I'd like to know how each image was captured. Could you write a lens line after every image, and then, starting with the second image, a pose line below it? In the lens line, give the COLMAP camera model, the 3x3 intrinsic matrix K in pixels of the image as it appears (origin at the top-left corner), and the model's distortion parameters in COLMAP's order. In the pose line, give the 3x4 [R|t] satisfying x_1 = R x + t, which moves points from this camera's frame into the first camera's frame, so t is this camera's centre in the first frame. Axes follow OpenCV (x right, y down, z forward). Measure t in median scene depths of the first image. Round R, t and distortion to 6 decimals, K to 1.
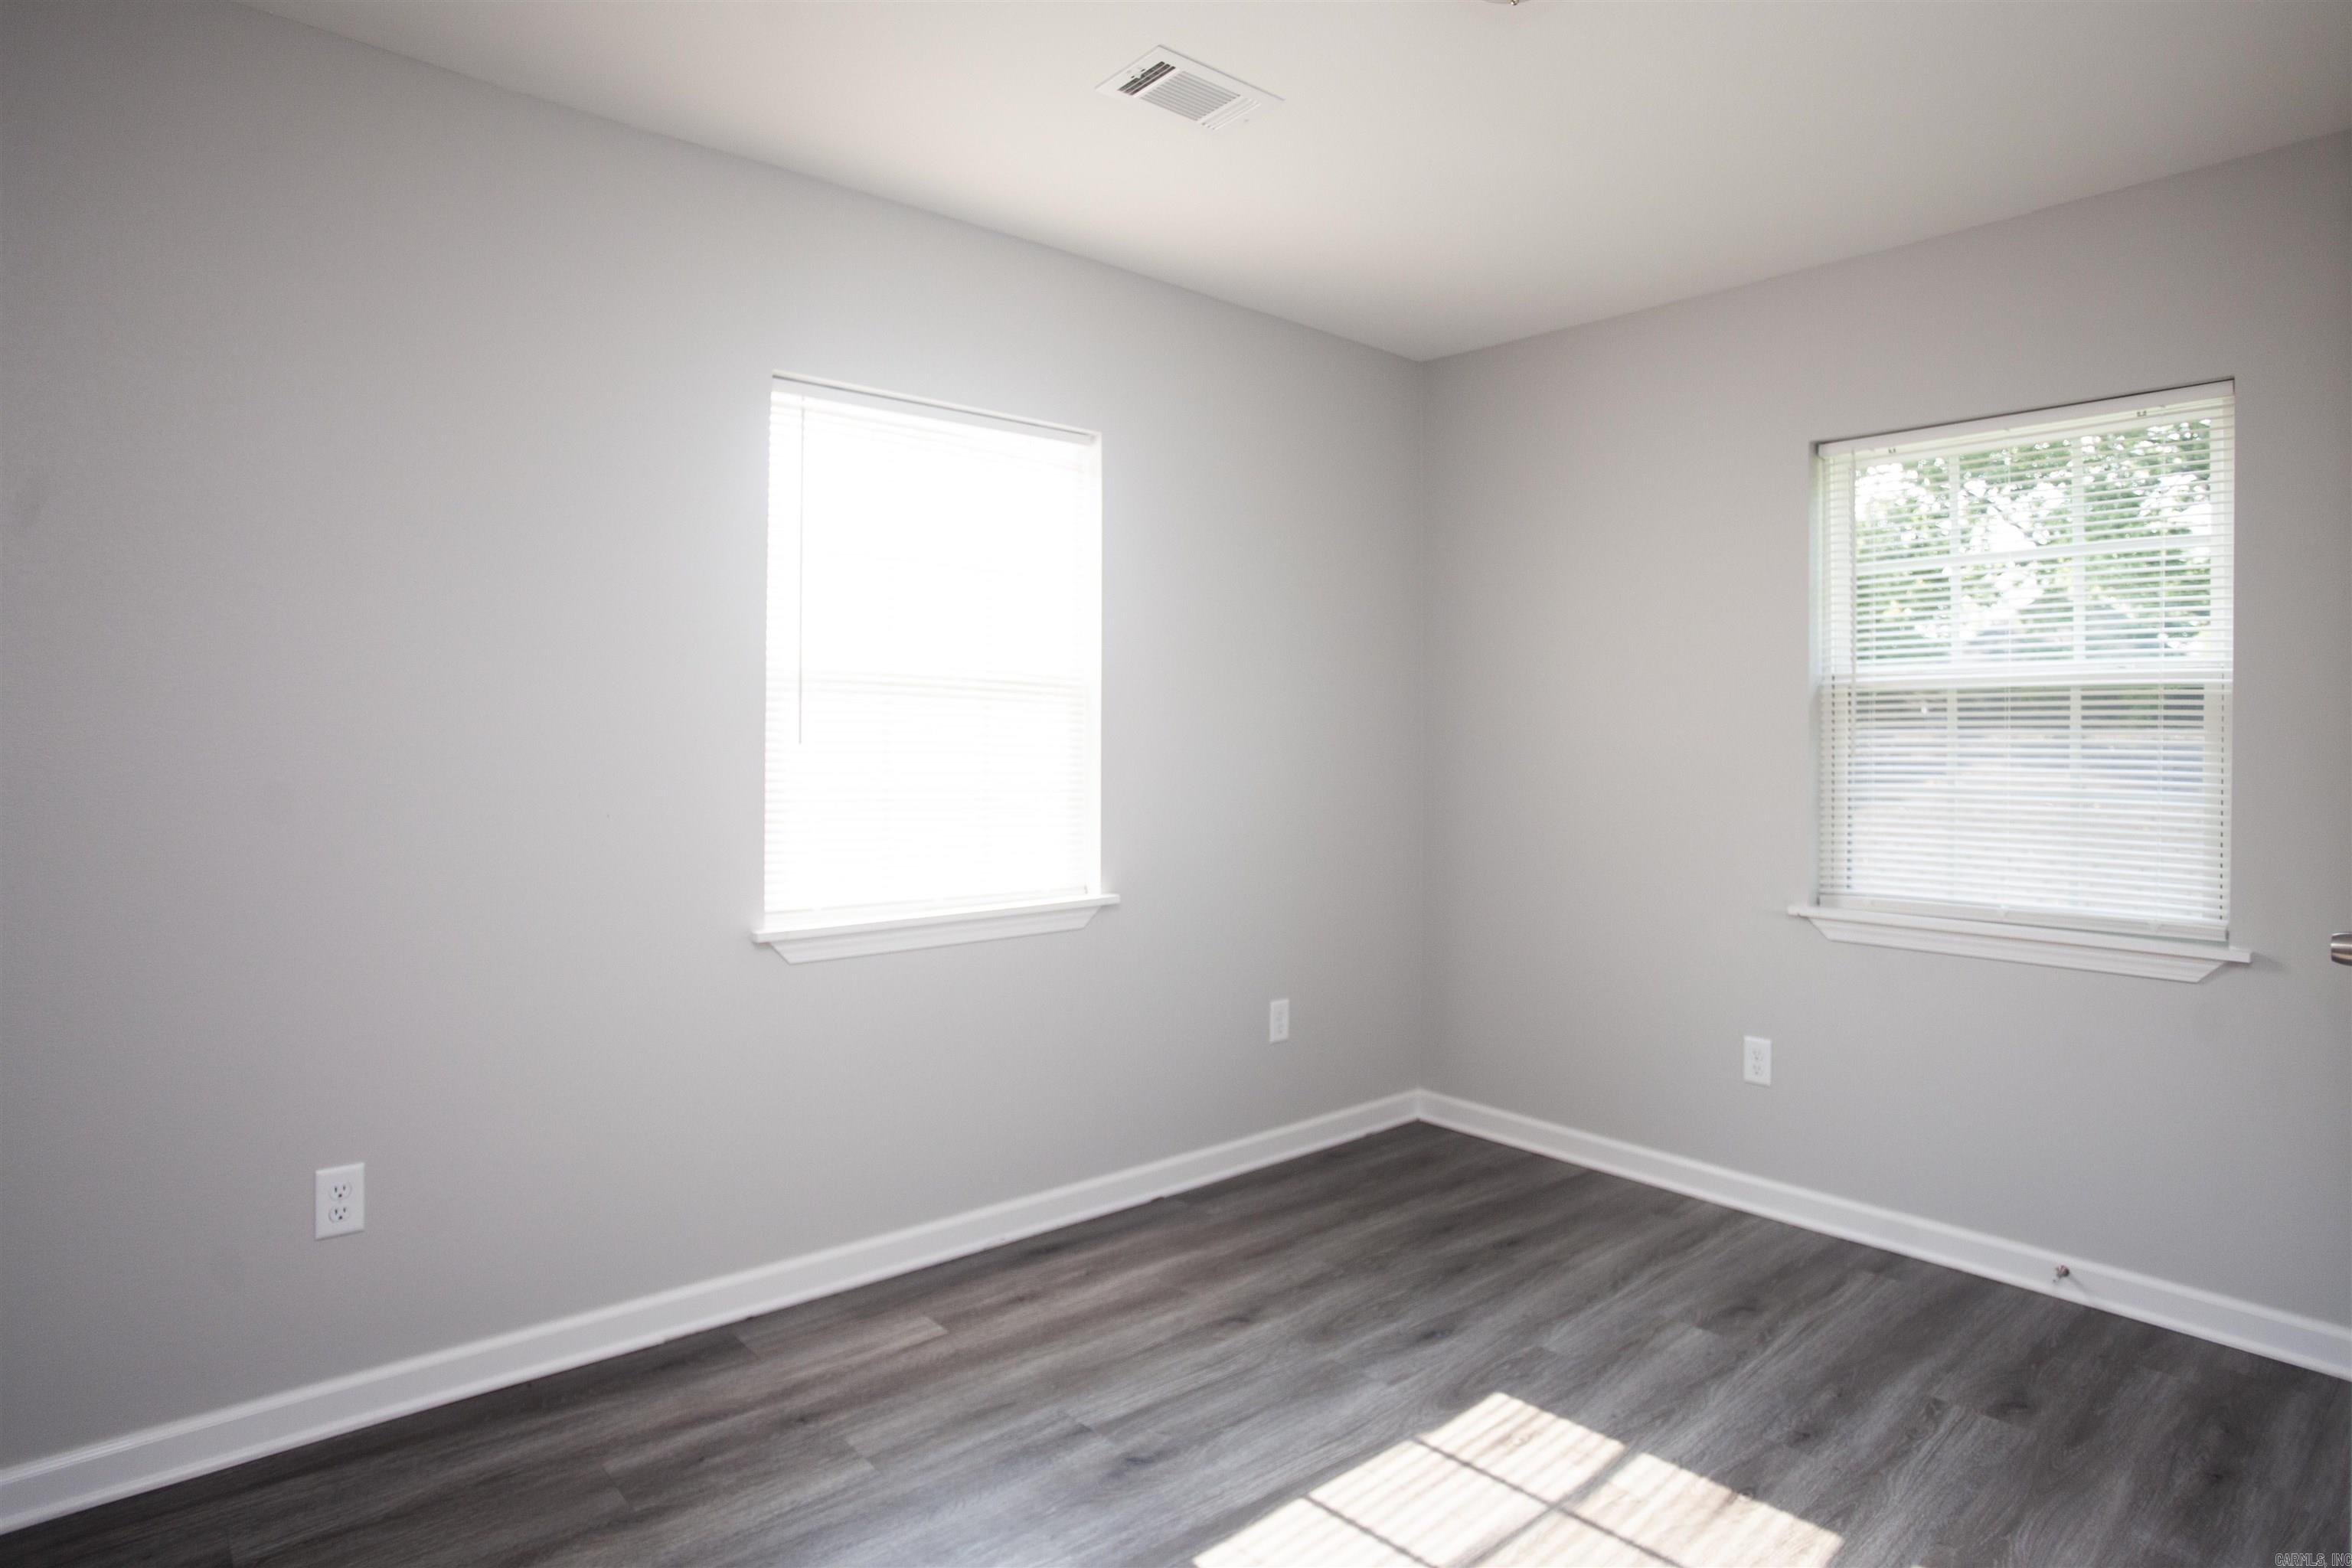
lens RADIAL K [[1370.6, 0, 1176.0], [0, 1370.6, 784.0], [0, 0, 1]] dist [-0.001620, -0.000773]
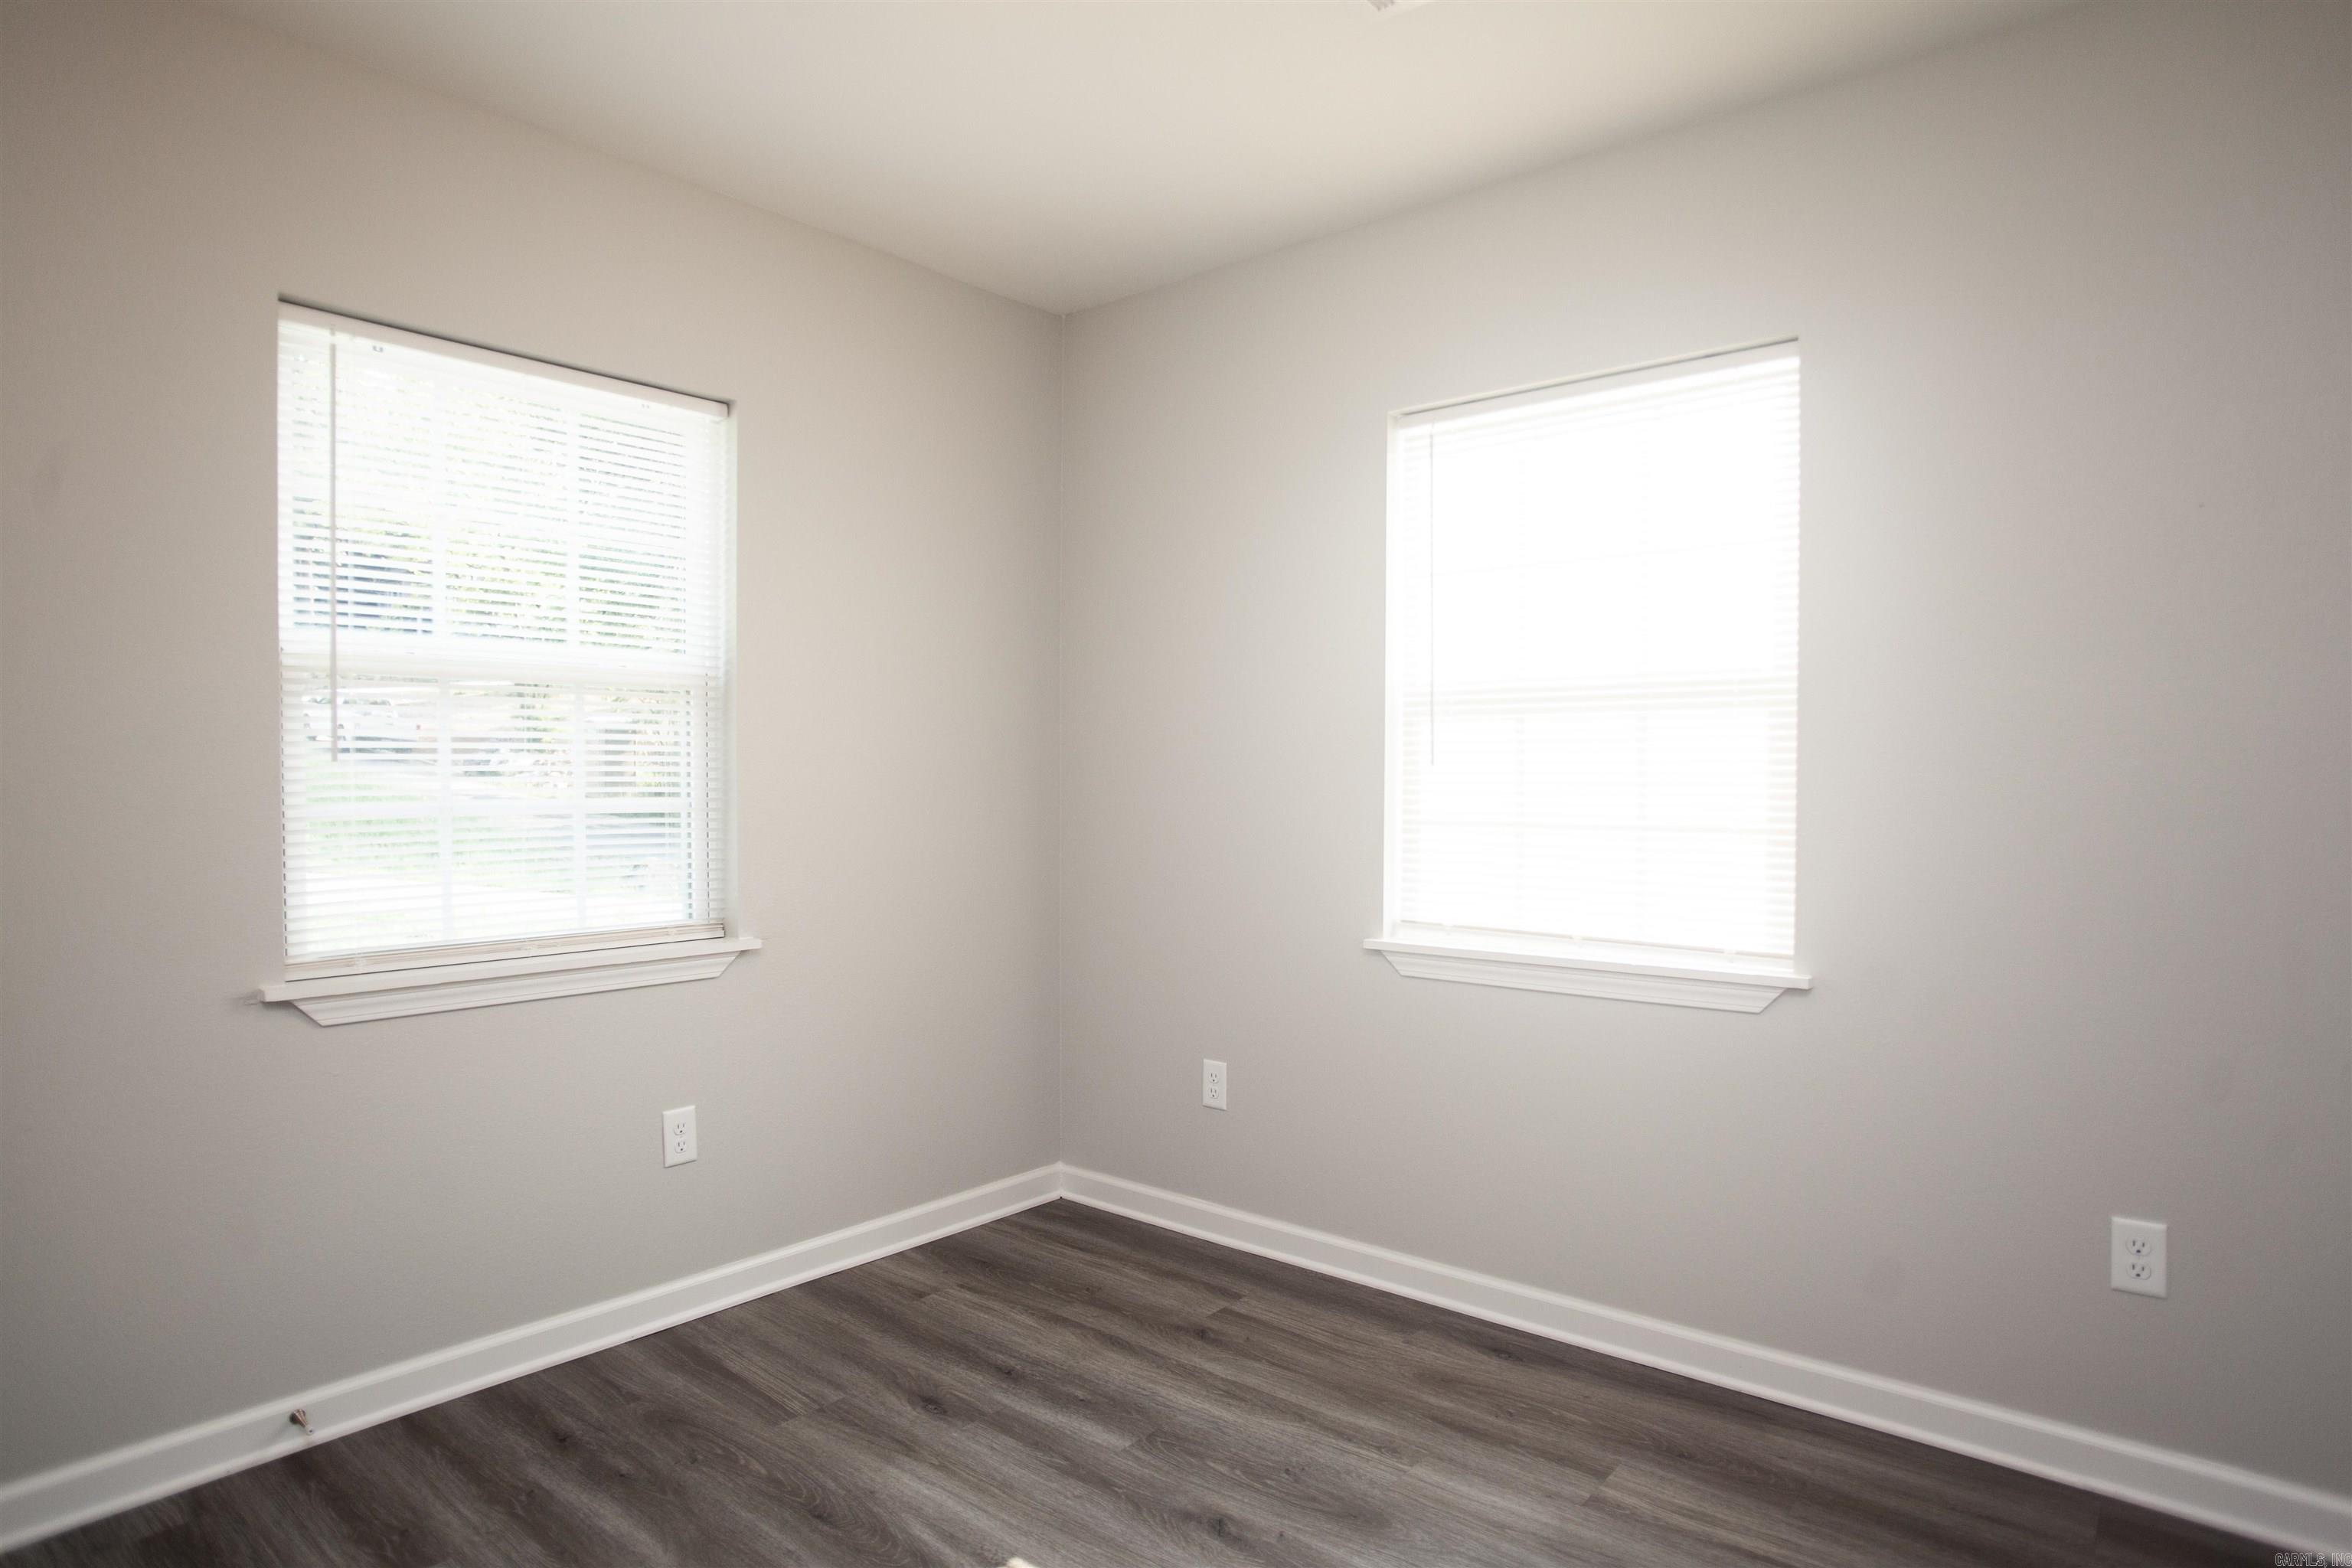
lens RADIAL K [[1370.6, 0, 1176.0], [0, 1370.6, 784.0], [0, 0, 1]] dist [-0.001620, -0.000773]
pose [[0.153835, 0.008059, -0.988064, 0.716361], [-0.029585, 0.999556, 0.003546, -0.012987], [0.987654, 0.028686, 0.154005, 0.654492]]
